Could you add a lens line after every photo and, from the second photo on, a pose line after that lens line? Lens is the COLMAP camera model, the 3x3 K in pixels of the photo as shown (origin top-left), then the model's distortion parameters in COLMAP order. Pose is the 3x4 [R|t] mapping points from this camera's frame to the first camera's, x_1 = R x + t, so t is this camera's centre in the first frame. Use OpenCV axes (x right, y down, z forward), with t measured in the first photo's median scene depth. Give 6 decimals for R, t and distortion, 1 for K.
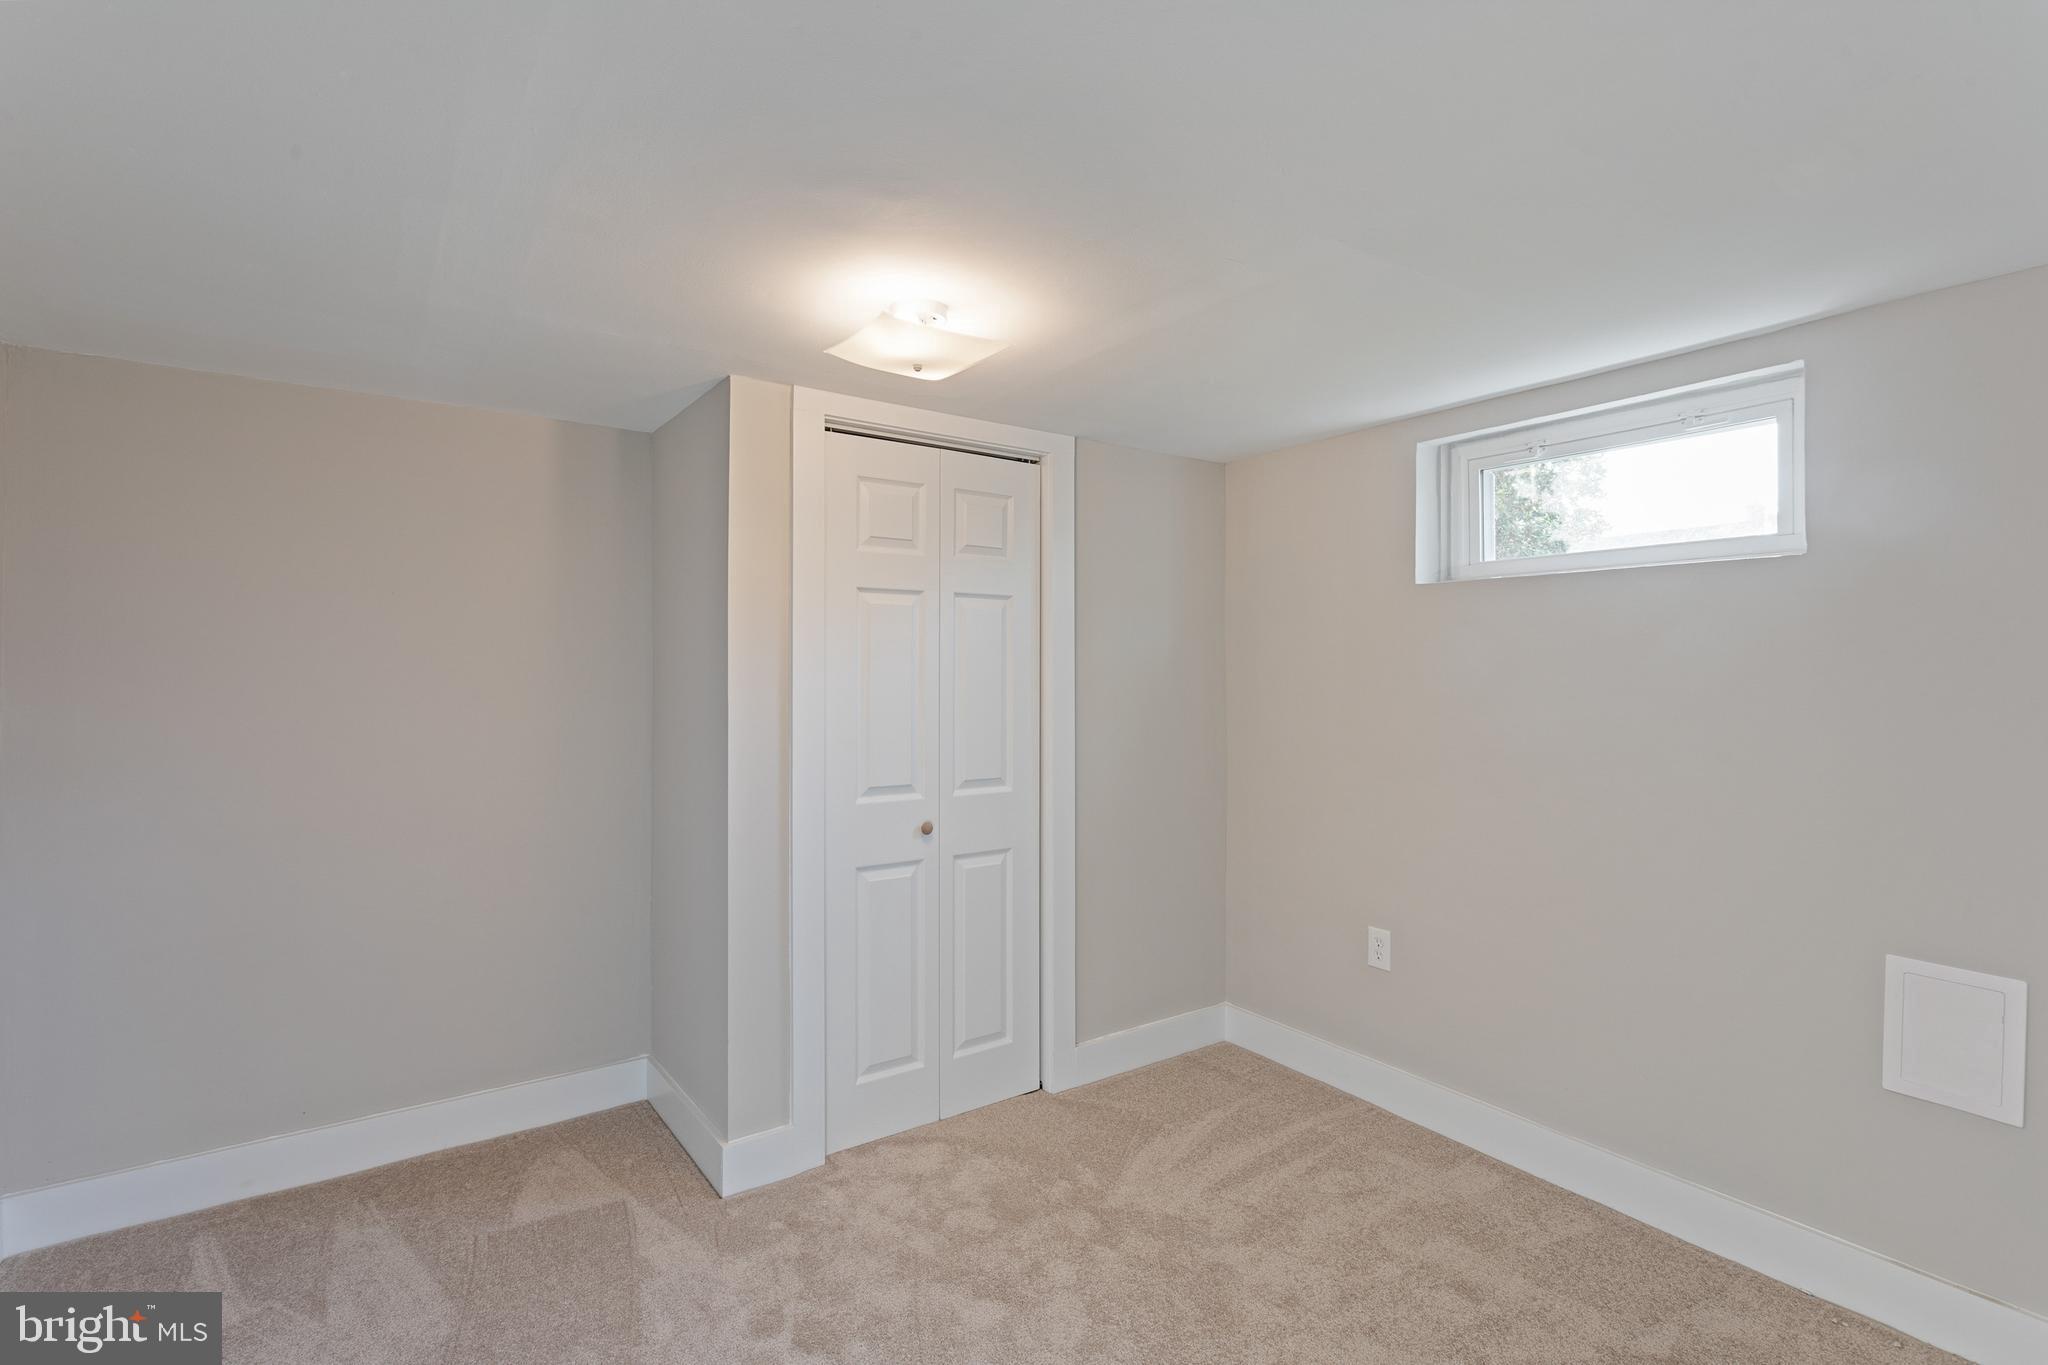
lens RADIAL K [[970.4, 0, 1014.0], [0, 970.4, 673.4], [0, 0, 1]] dist [0.002922, 0.000783]
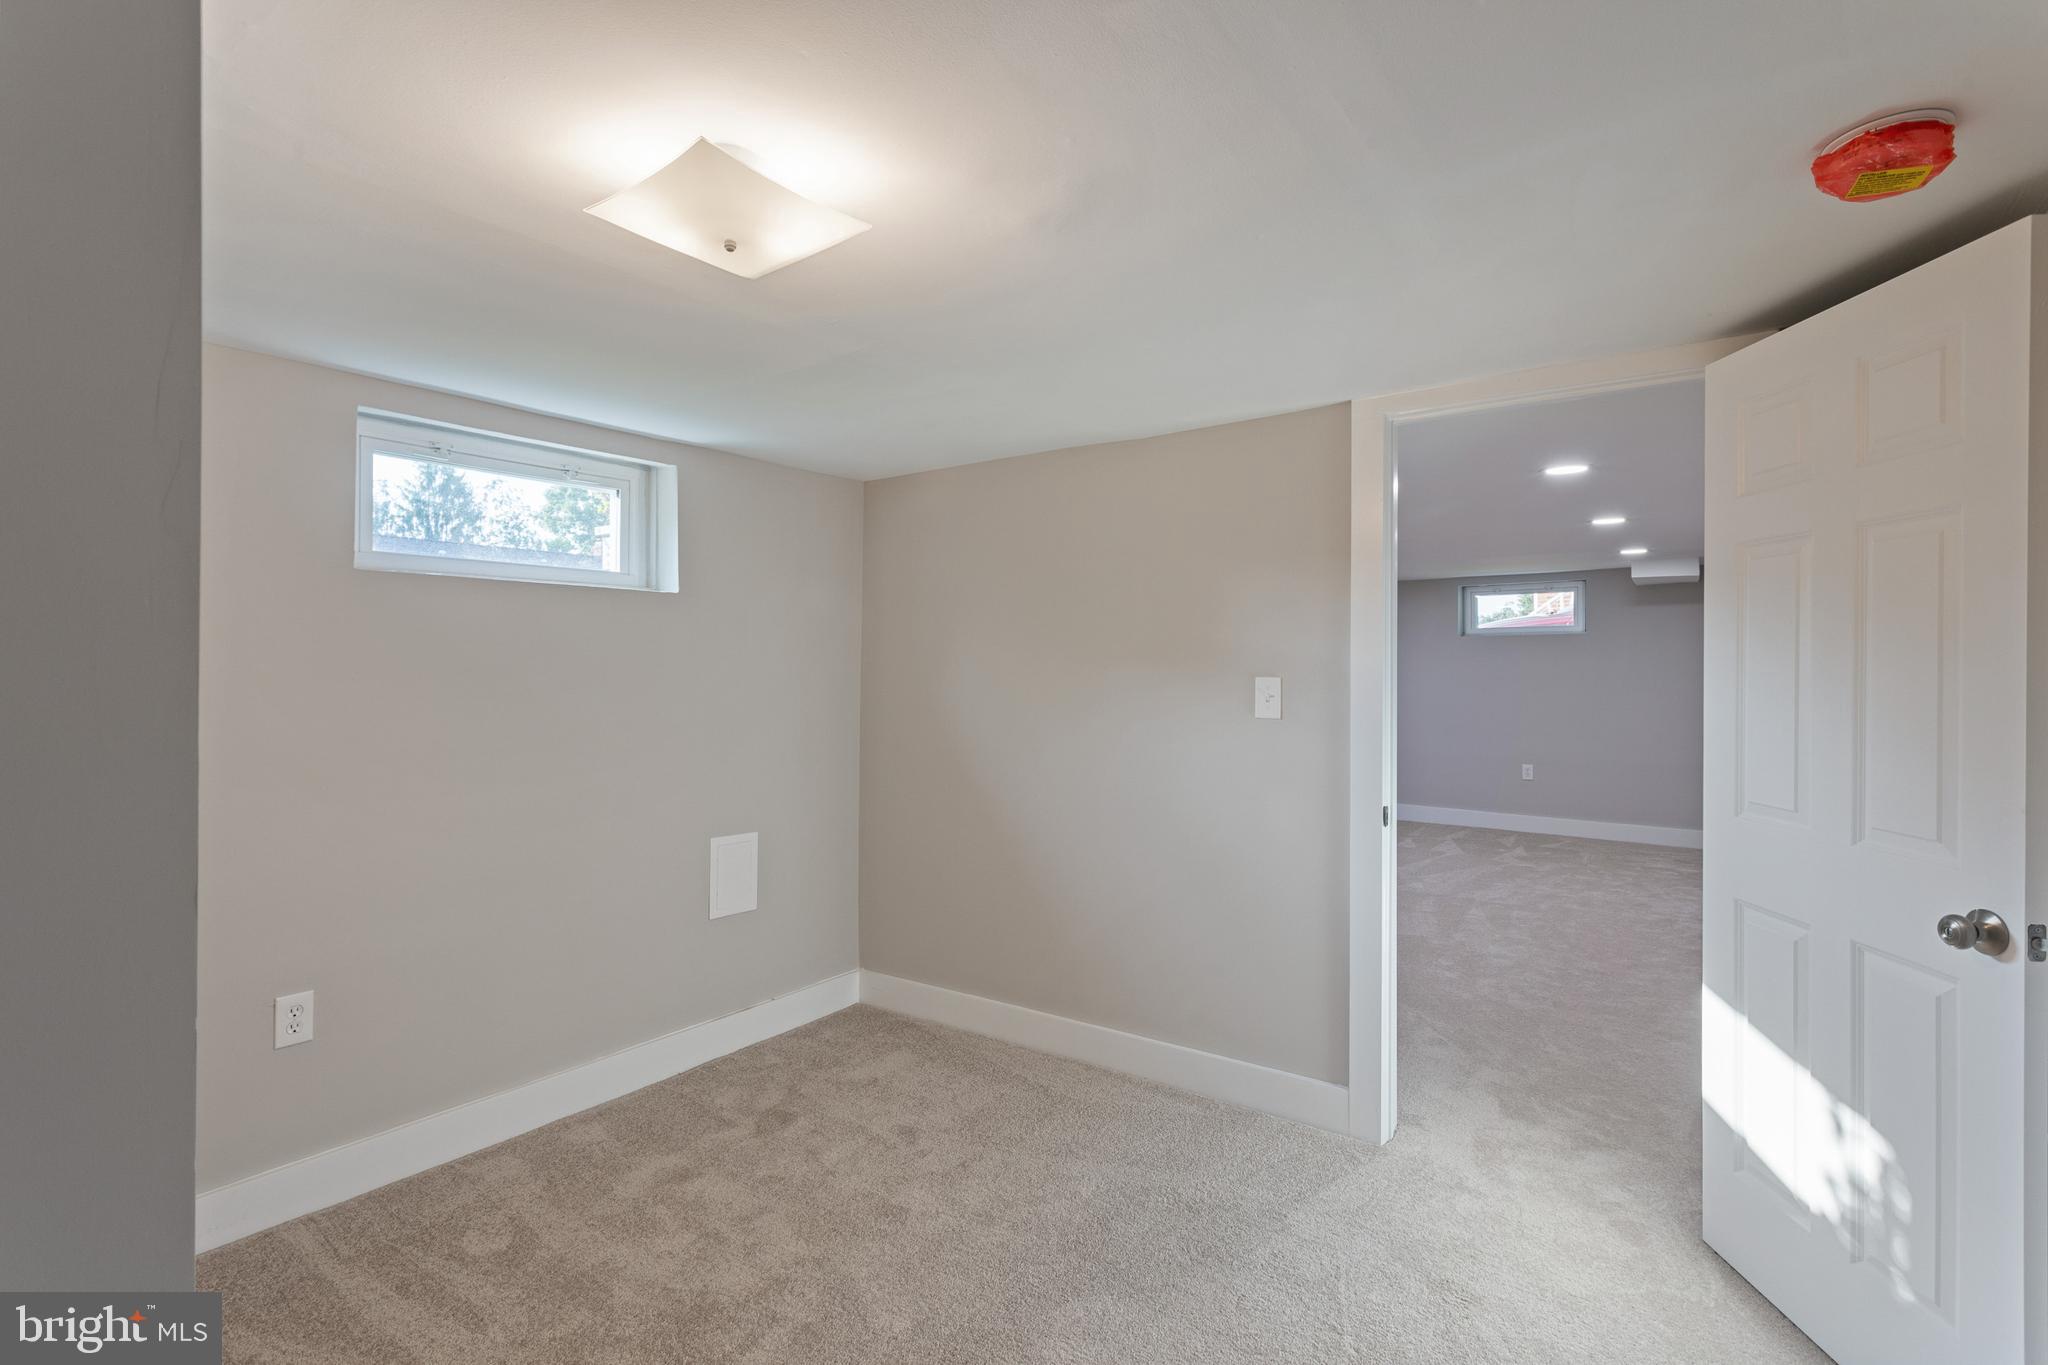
lens RADIAL K [[970.4, 0, 1014.0], [0, 970.4, 673.4], [0, 0, 1]] dist [0.002922, 0.000783]
pose [[-0.336520, -0.001127, 0.941676, -0.627920], [0.002053, 0.999996, 0.001930, 0.001235], [-0.941674, 0.002583, -0.336516, 0.787340]]
